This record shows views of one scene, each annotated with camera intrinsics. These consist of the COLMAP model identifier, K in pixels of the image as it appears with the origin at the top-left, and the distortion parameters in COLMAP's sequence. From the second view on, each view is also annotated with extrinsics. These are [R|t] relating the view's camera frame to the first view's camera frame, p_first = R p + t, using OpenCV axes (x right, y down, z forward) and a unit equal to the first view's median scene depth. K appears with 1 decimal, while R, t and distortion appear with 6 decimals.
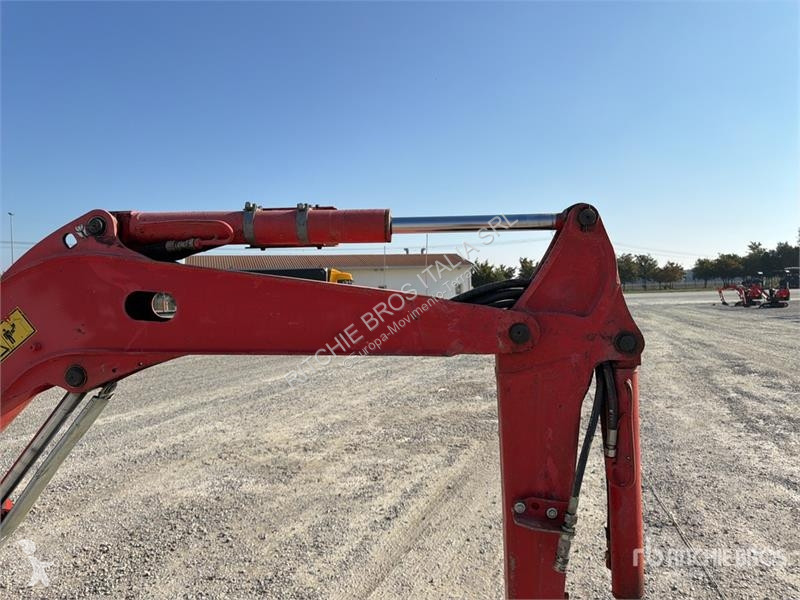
lens RADIAL K [[568.4, 0, 395.0], [0, 568.4, 297.3], [0, 0, 1]] dist [0.021829, -0.028166]
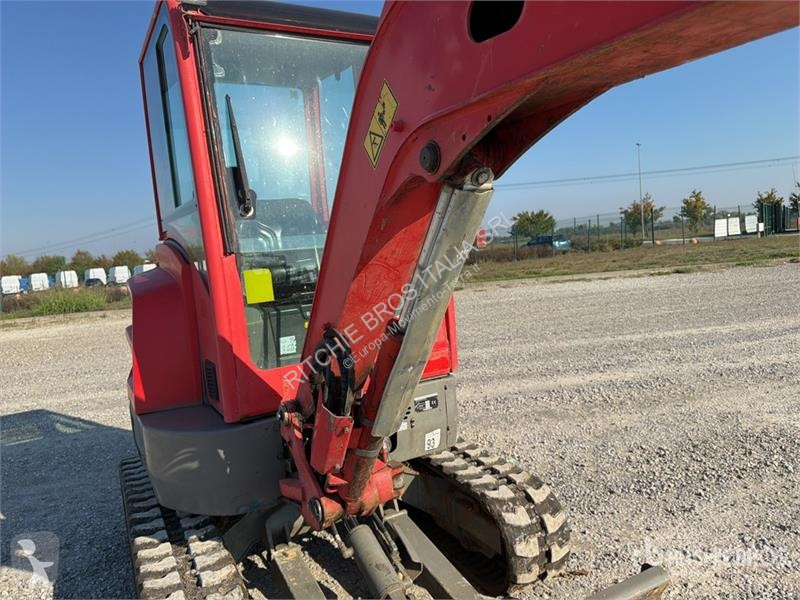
lens RADIAL K [[567.1, 0, 397.9], [0, 567.1, 303.5], [0, 0, 1]] dist [0.024959, -0.032781]
pose [[0.540116, 0.059745, -0.839467, 0.008126], [0.060240, 0.992174, 0.109372, 0.077819], [0.839432, -0.109643, 0.532290, 0.183648]]
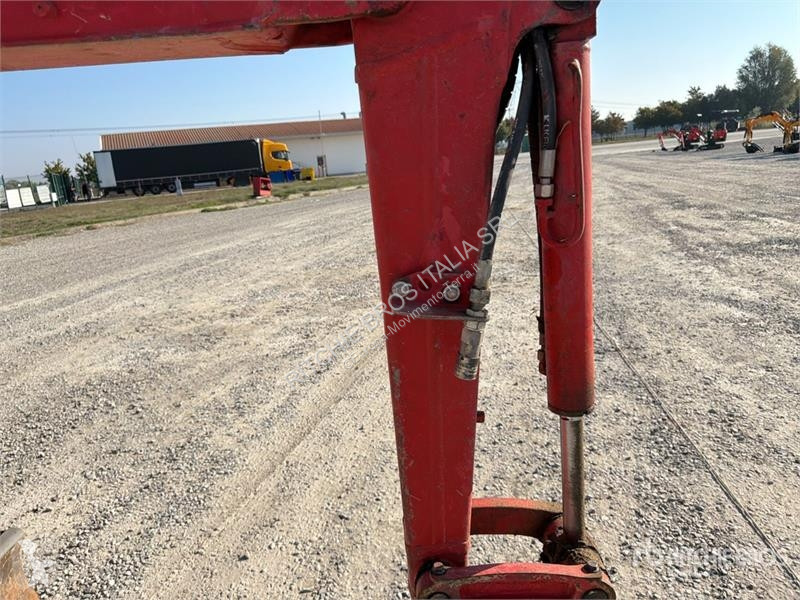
lens RADIAL K [[569.7, 0, 391.8], [0, 569.7, 296.9], [0, 0, 1]] dist [0.015667, -0.019801]
pose [[0.993599, -0.083741, 0.075825, 0.049360], [0.064932, 0.972593, 0.223265, 0.072480], [-0.092443, -0.216913, 0.971804, 0.123155]]
